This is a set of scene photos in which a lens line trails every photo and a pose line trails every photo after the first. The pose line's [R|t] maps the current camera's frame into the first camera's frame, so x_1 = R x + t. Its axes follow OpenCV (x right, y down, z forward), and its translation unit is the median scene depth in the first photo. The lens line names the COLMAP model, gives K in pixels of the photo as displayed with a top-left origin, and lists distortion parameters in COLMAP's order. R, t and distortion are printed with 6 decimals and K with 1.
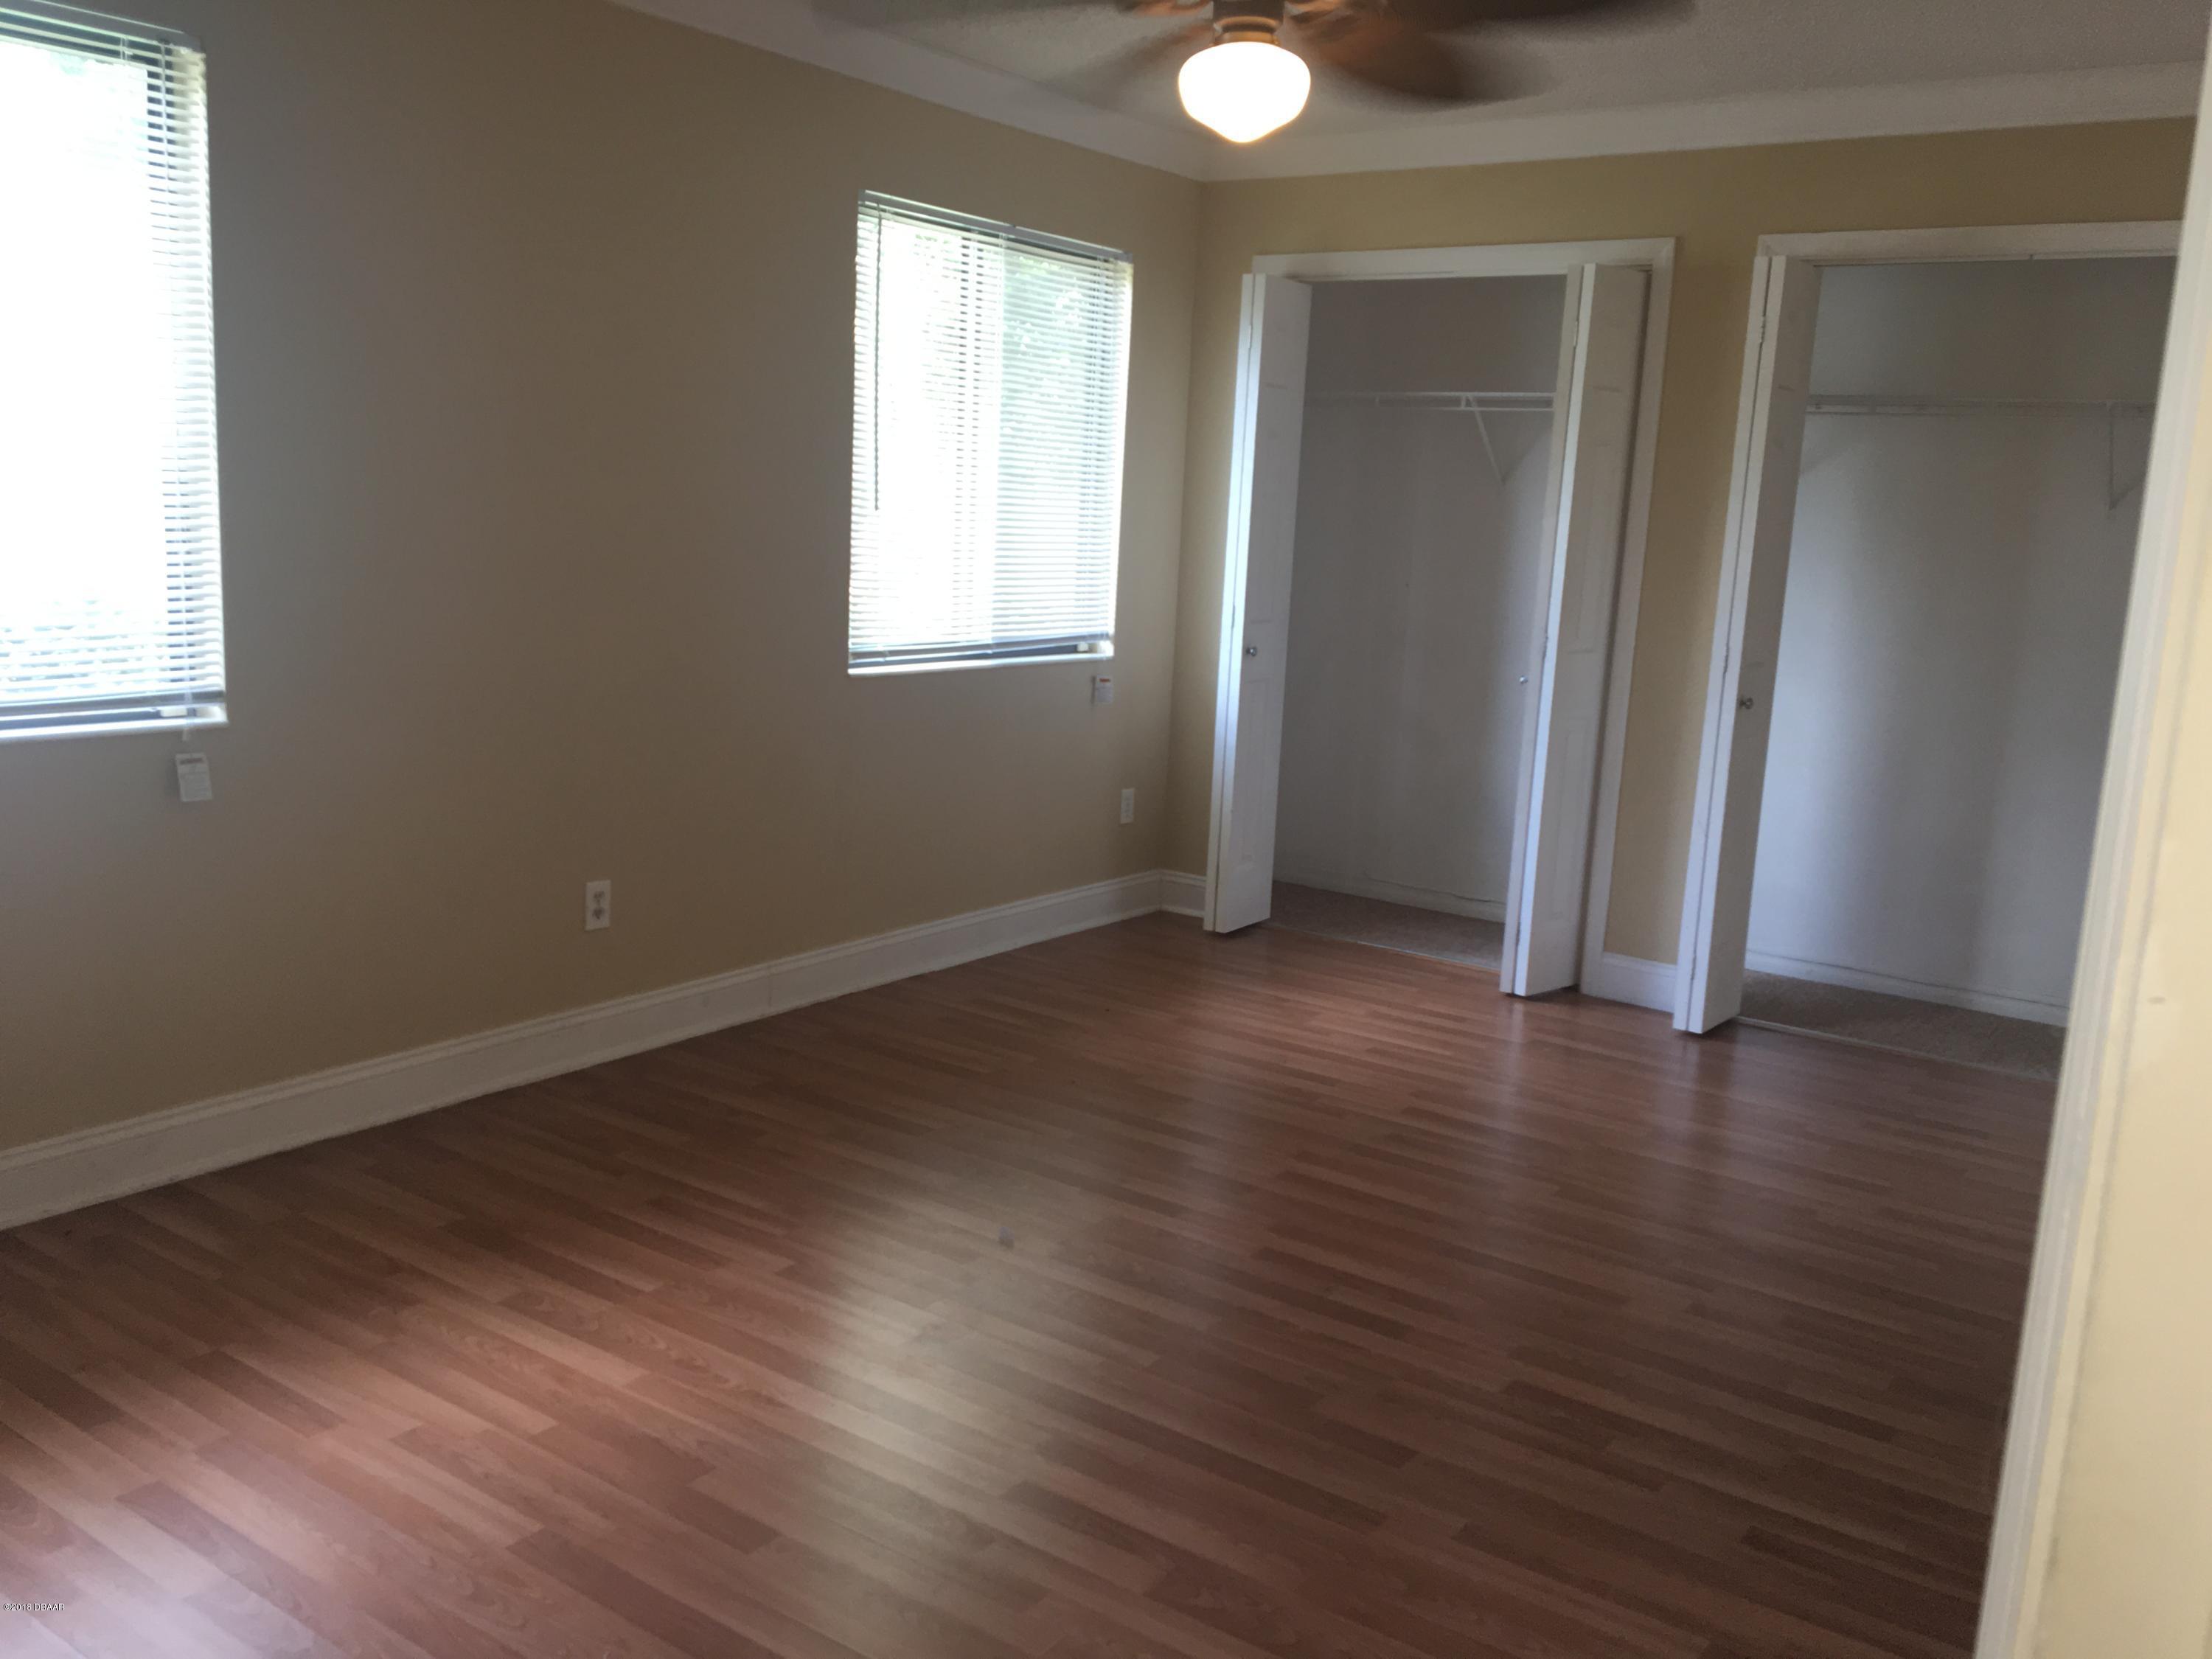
lens RADIAL K [[1883.5, 0, 1103.9], [0, 1883.5, 828.2], [0, 0, 1]] dist [0.052095, -0.034481]
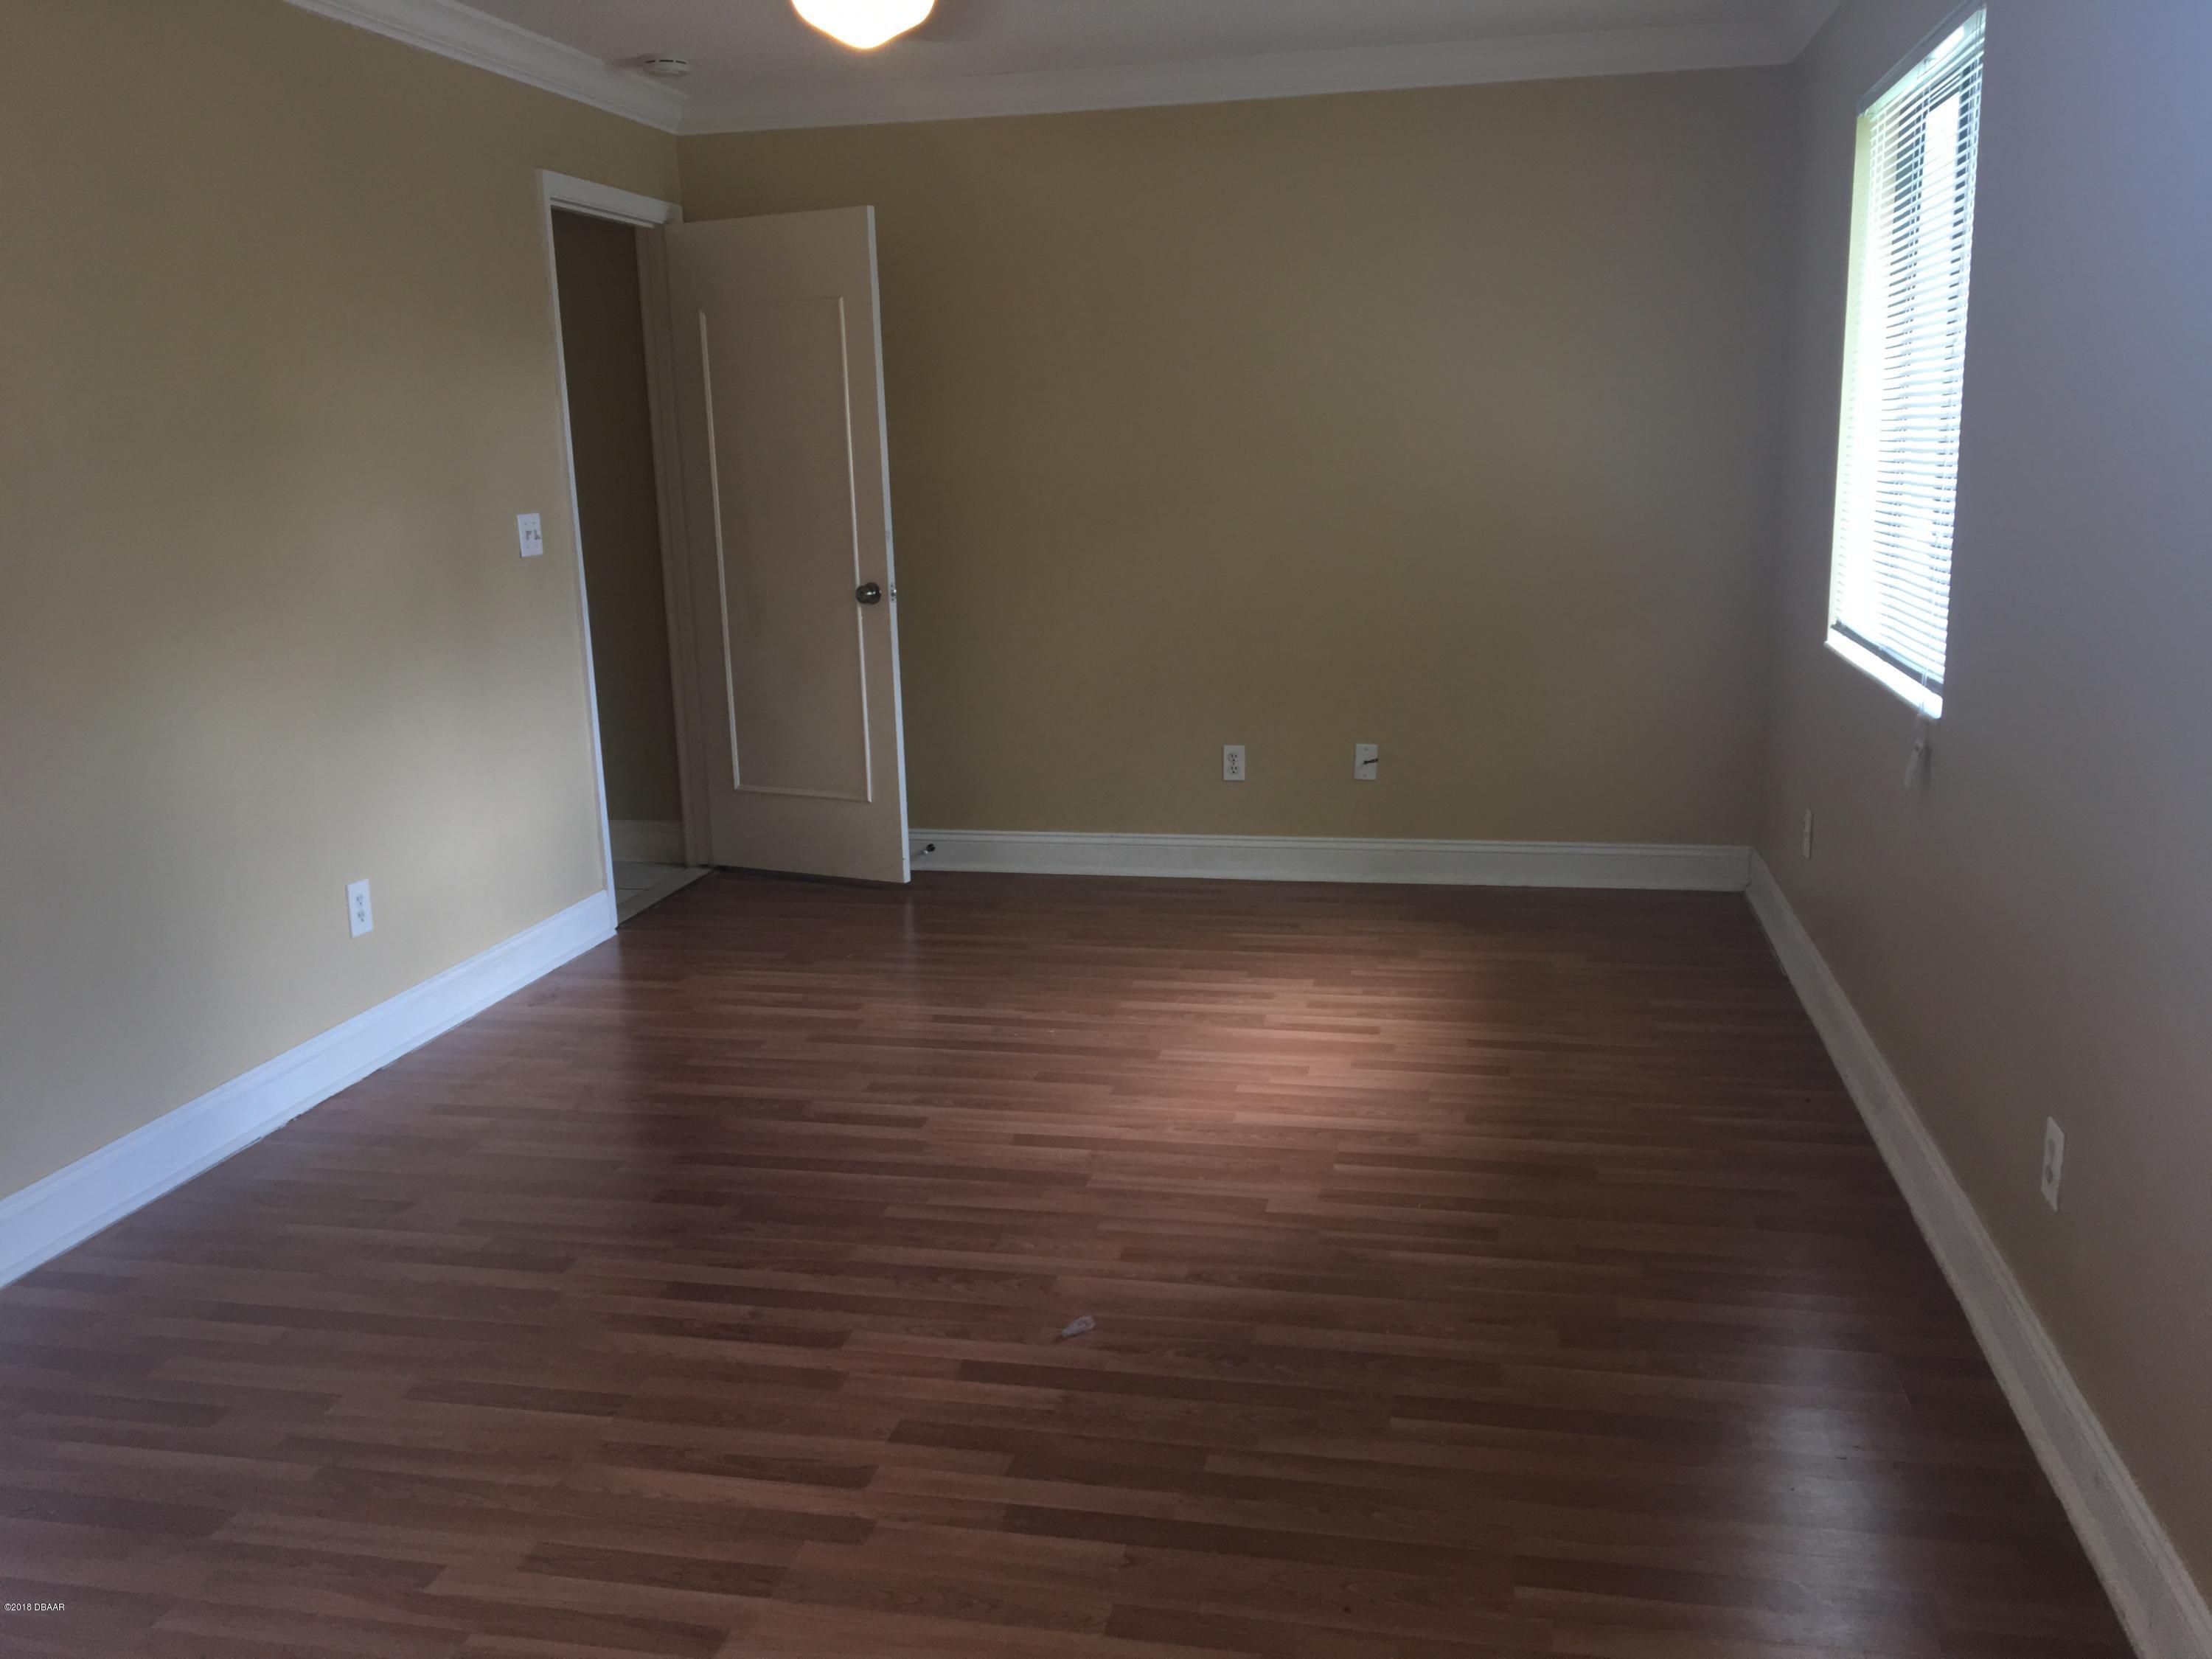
lens RADIAL K [[1860.9, 0, 1101.8], [0, 1860.9, 839.4], [0, 0, 1]] dist [0.029535, -0.027833]
pose [[-0.918365, 0.055255, -0.391859, 0.322323], [-0.090252, 0.934866, 0.343337, -0.315998], [0.385307, 0.350675, -0.853561, 1.854993]]
